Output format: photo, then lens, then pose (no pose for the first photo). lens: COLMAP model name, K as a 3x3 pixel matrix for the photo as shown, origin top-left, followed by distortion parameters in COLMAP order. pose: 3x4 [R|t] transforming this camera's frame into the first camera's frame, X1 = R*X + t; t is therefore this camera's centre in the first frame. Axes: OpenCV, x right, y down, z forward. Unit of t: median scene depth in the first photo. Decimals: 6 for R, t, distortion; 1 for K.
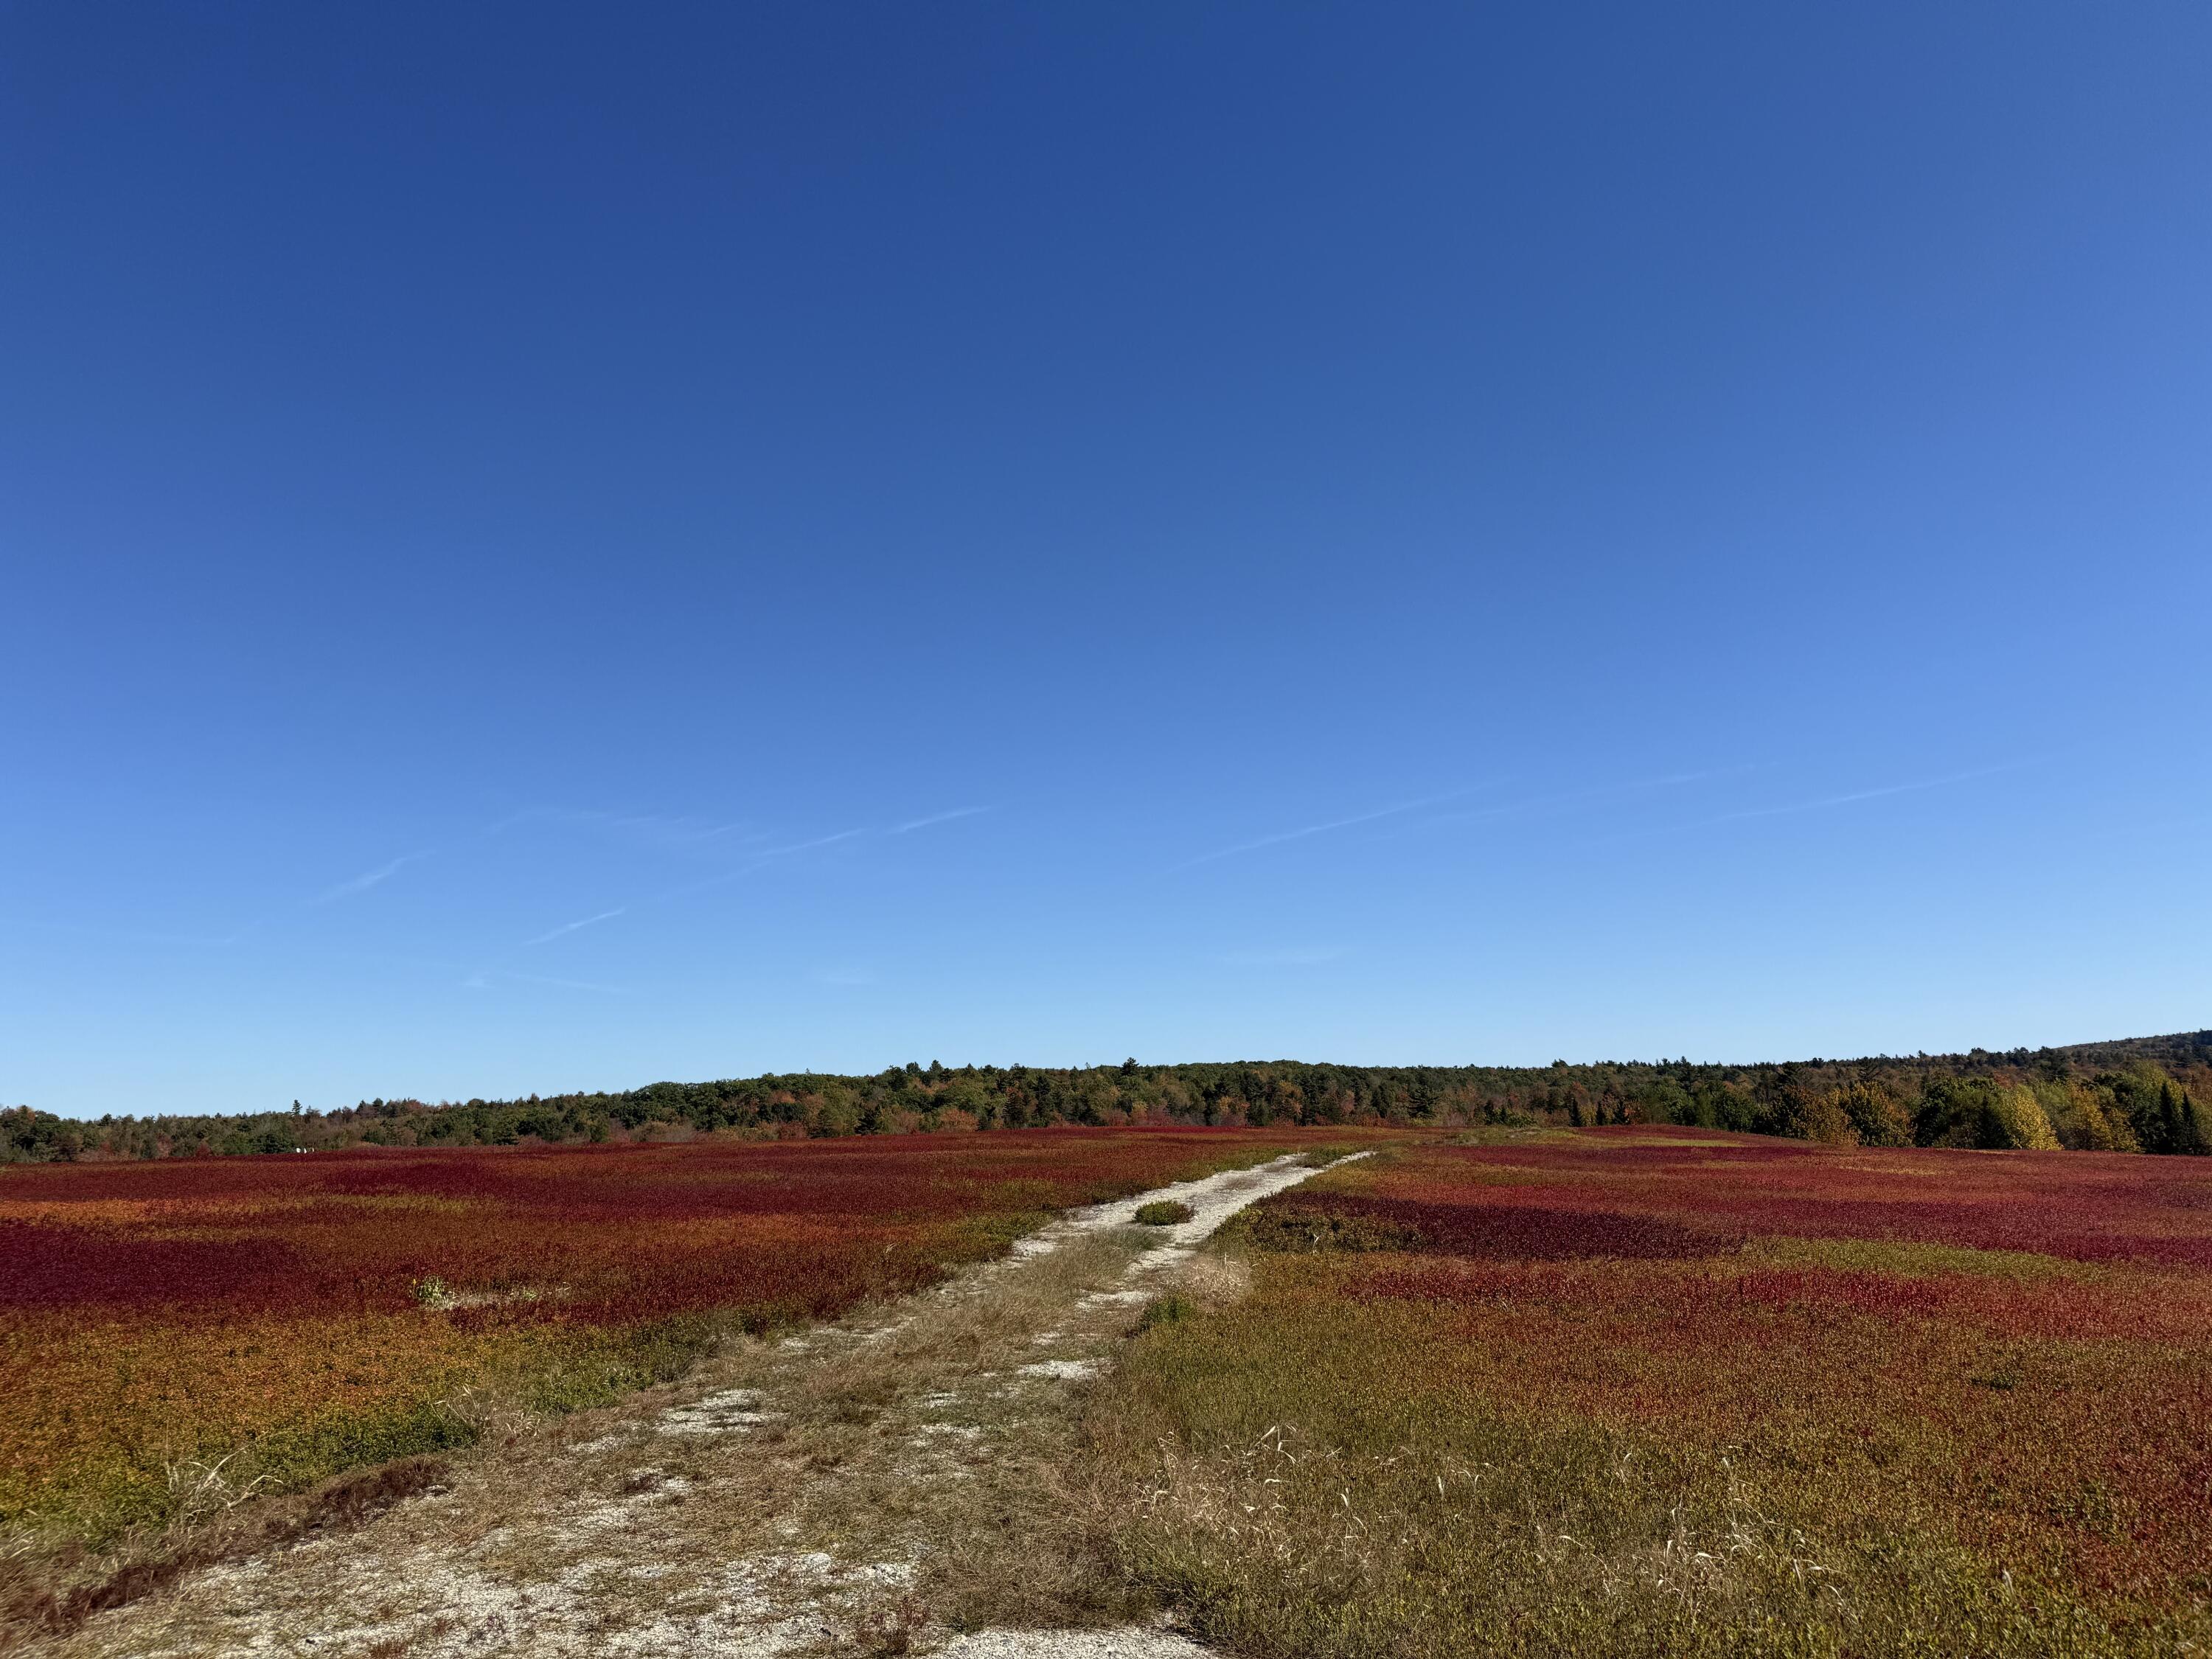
lens RADIAL K [[1556.8, 0, 1102.0], [0, 1556.8, 821.9], [0, 0, 1]] dist [0.066806, -0.079282]
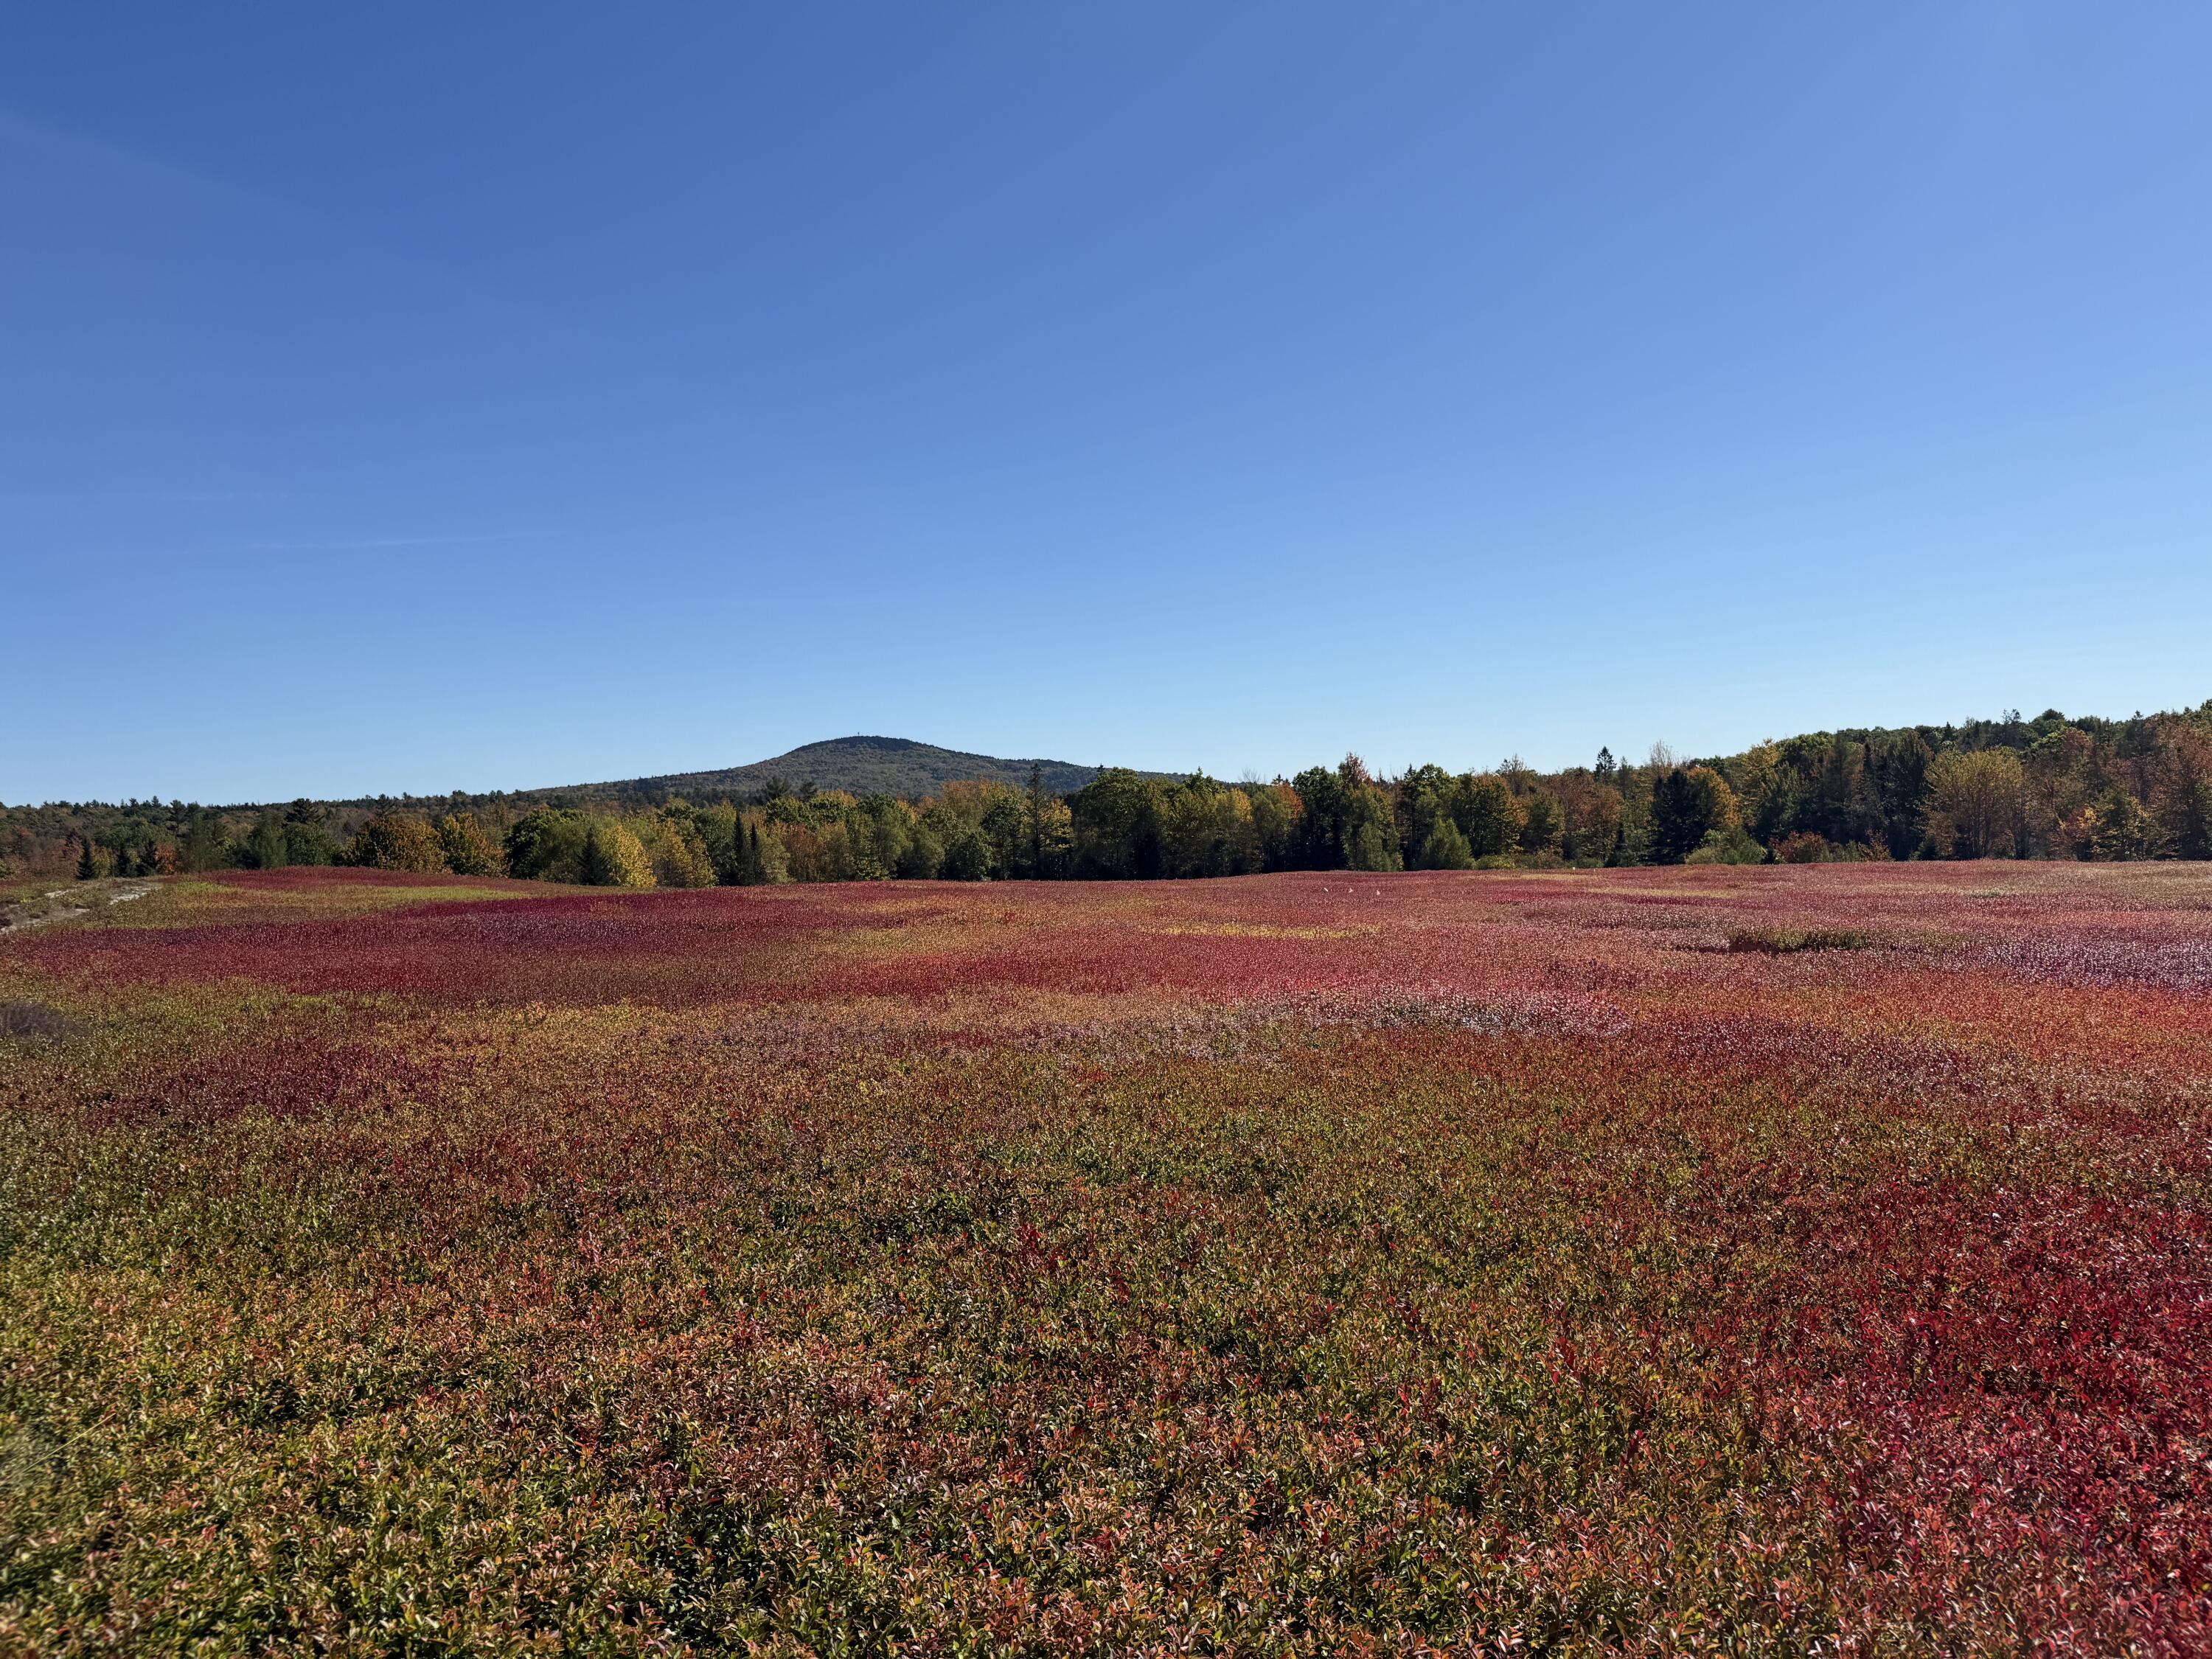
lens RADIAL K [[1556.8, 0, 1107.6], [0, 1556.8, 825.4], [0, 0, 1]] dist [0.066806, -0.079282]
pose [[0.622348, -0.006483, 0.782714, 0.024136], [-0.121970, 0.986948, 0.105155, 0.034466], [-0.773180, -0.160910, 0.613434, 0.179935]]
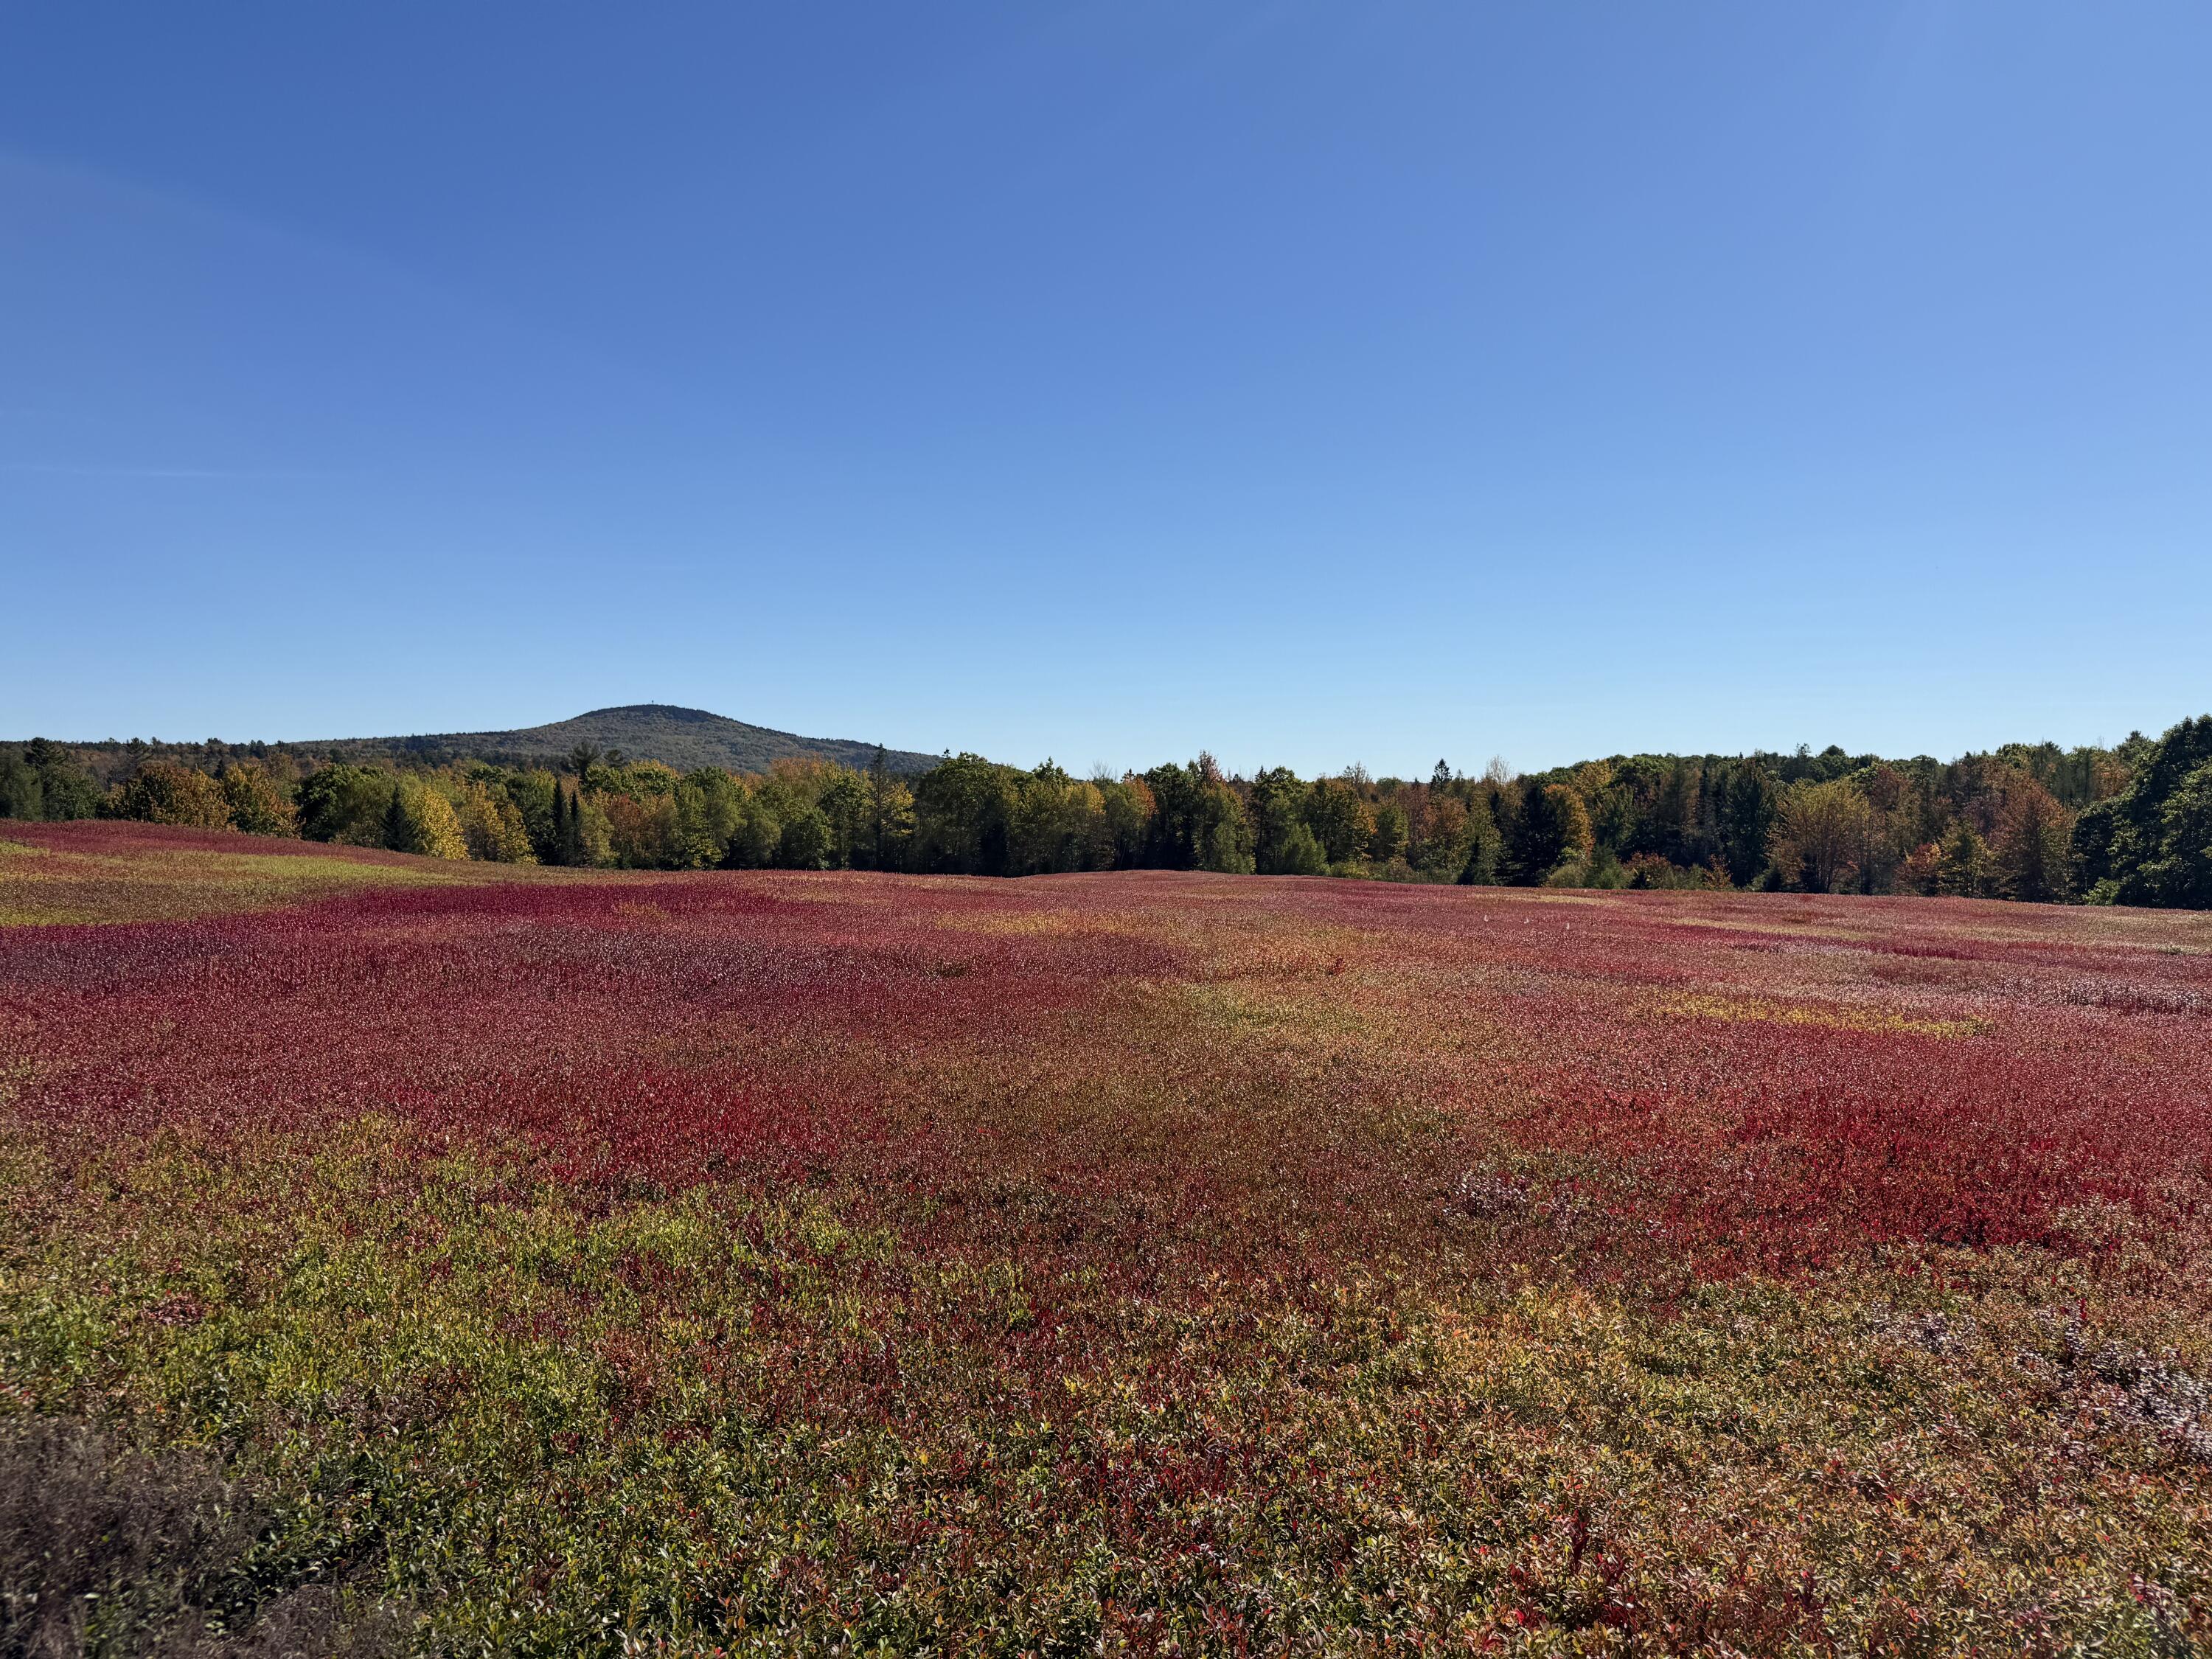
lens RADIAL K [[1556.8, 0, 1093.6], [0, 1556.8, 836.0], [0, 0, 1]] dist [0.066806, -0.079282]
pose [[0.523367, 0.010541, 0.852042, 0.037998], [-0.182602, 0.978082, 0.100063, 0.043435], [-0.832312, -0.207954, 0.513820, 0.234093]]
